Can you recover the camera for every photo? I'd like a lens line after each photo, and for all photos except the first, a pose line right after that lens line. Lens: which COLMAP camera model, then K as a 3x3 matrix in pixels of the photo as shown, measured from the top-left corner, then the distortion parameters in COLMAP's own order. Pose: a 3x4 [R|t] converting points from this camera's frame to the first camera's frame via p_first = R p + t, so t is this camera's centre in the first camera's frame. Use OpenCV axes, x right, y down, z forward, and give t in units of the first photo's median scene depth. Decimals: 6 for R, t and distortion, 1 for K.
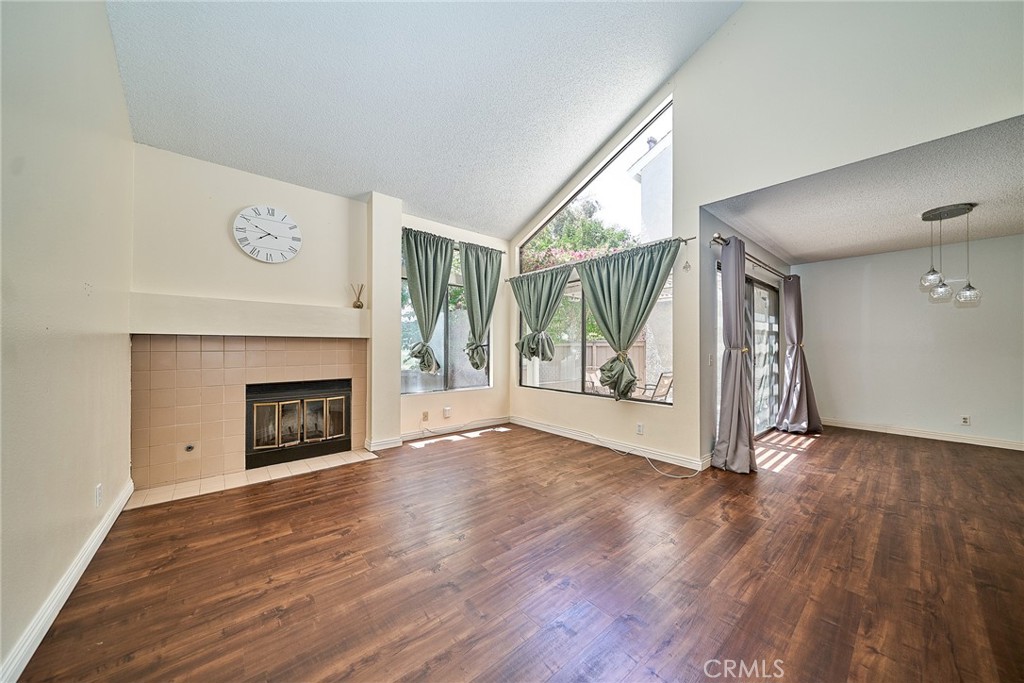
lens RADIAL K [[353.1, 0, 515.7], [0, 353.1, 343.2], [0, 0, 1]] dist [-0.000588, -0.000065]
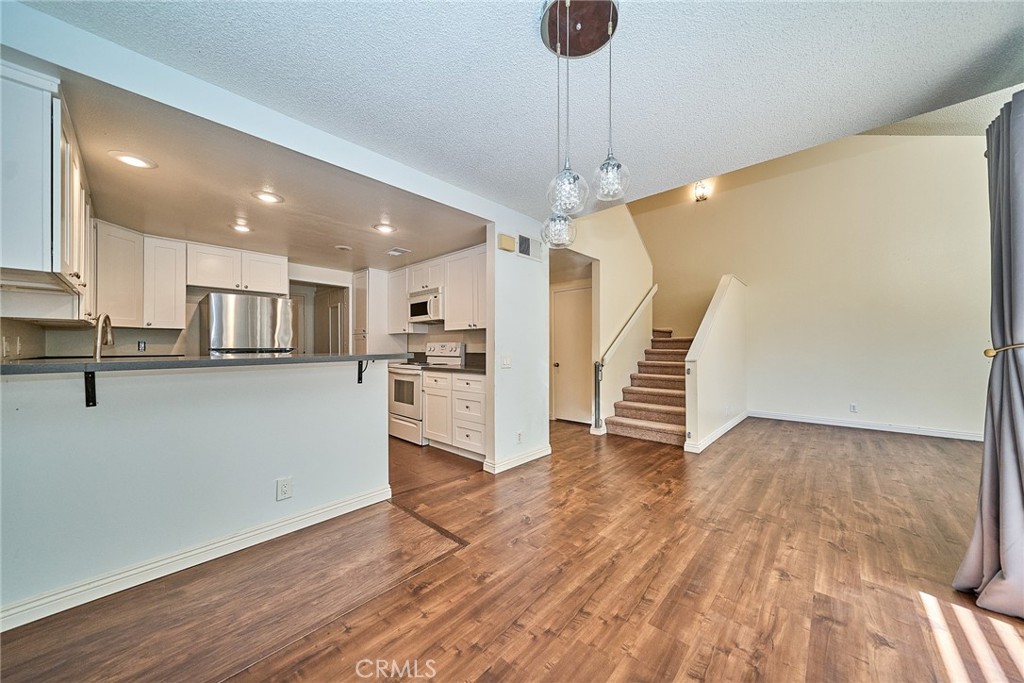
lens RADIAL K [[354.7, 0, 522.7], [0, 354.7, 344.1], [0, 0, 1]] dist [0.000224, 0.000054]
pose [[-0.991705, -0.004847, -0.128442, 1.254325], [-0.002030, 0.999755, -0.022052, 0.021604], [0.128518, -0.021608, -0.991472, 1.315719]]
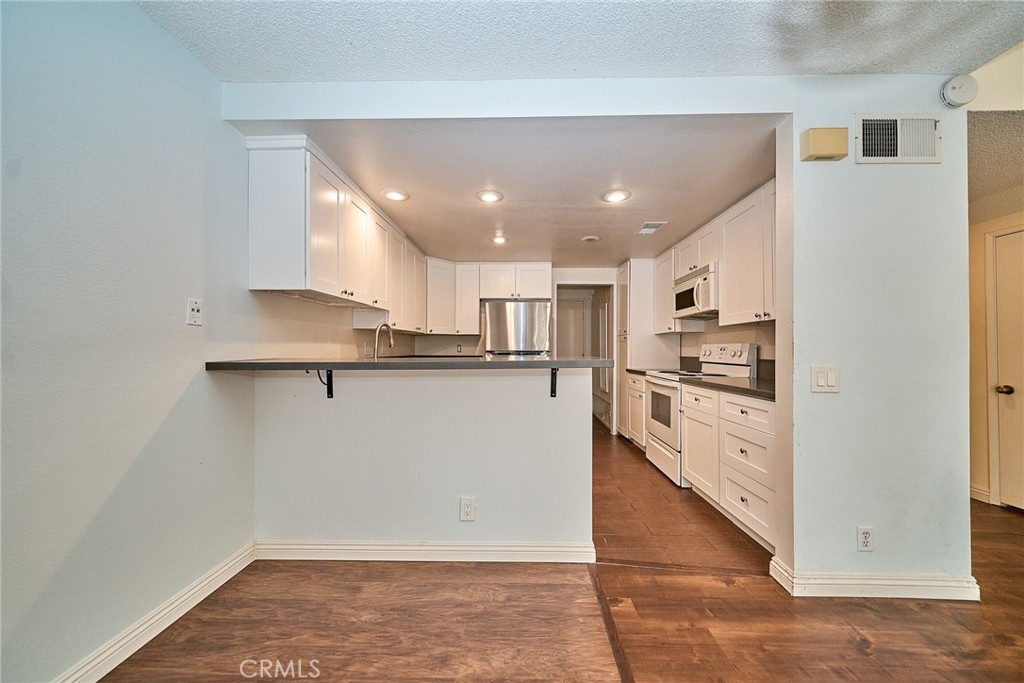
lens RADIAL K [[347.7, 0, 514.0], [0, 347.7, 346.1], [0, 0, 1]] dist [0.000384, 0.000368]
pose [[-0.739657, -0.000301, 0.672984, 1.172485], [-0.015762, 0.999733, -0.016877, 0.016834], [-0.672799, -0.023091, -0.739465, 1.005786]]
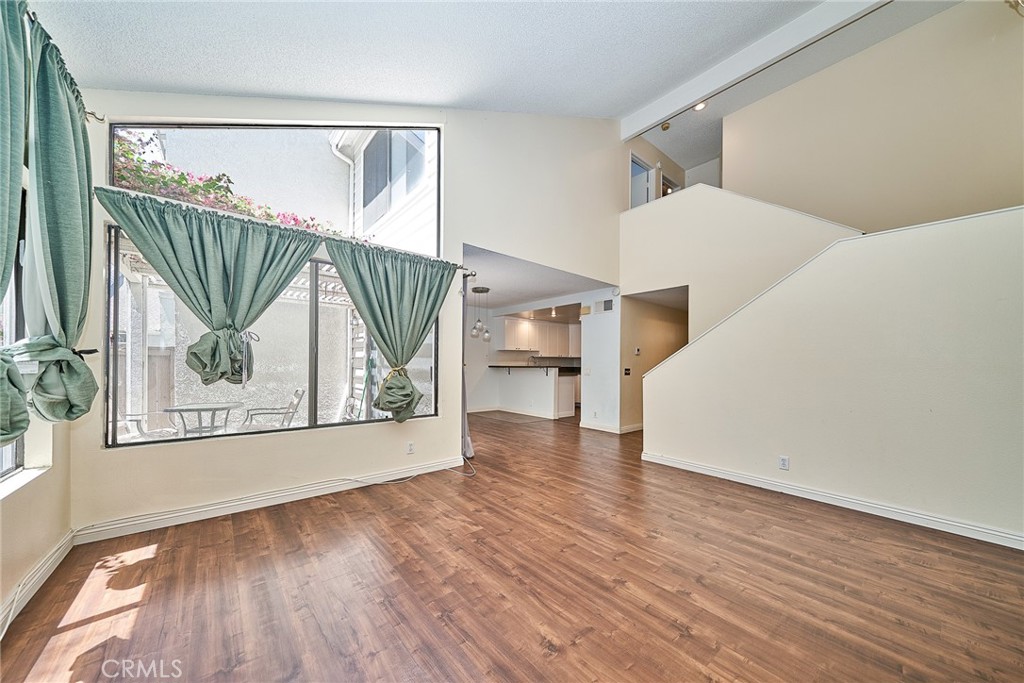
lens RADIAL K [[354.6, 0, 516.0], [0, 354.6, 360.1], [0, 0, 1]] dist [-0.000476, -0.000119]
pose [[0.002210, 0.005473, 0.999983, -0.614537], [-0.024939, 0.999674, -0.005416, 0.007942], [-0.999687, -0.024927, 0.002346, 0.752014]]
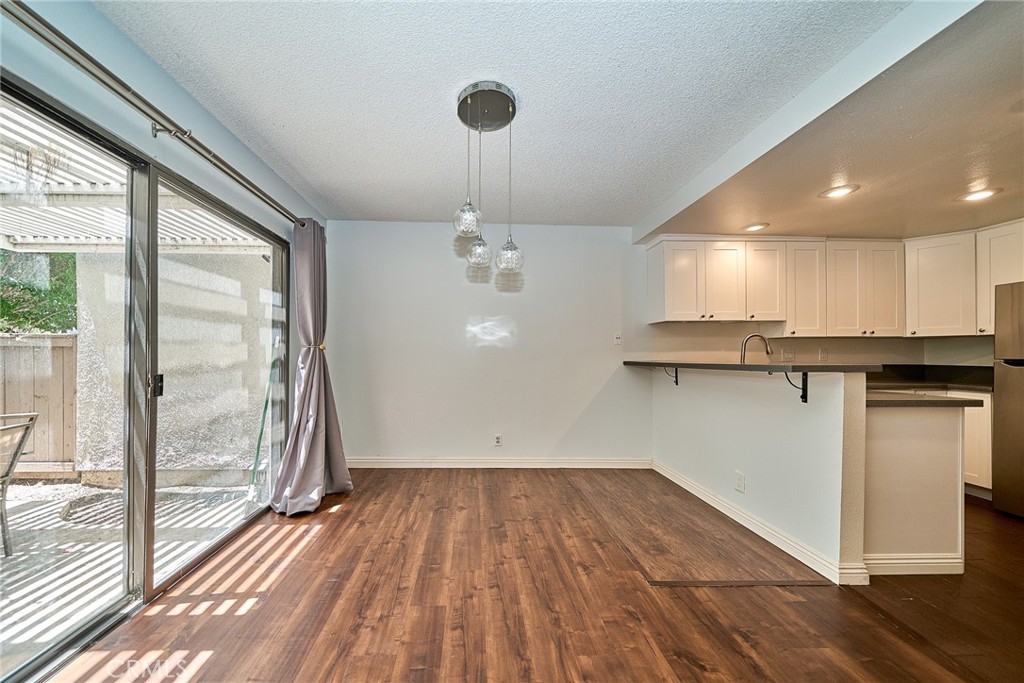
lens RADIAL K [[357.0, 0, 482.3], [0, 357.0, 352.7], [0, 0, 1]] dist [-0.000762, 0.003361]
pose [[0.636711, 0.001993, 0.771100, 0.738081], [-0.012298, 0.999896, 0.007570, 0.010041], [-0.771005, -0.014303, 0.636669, 0.604940]]
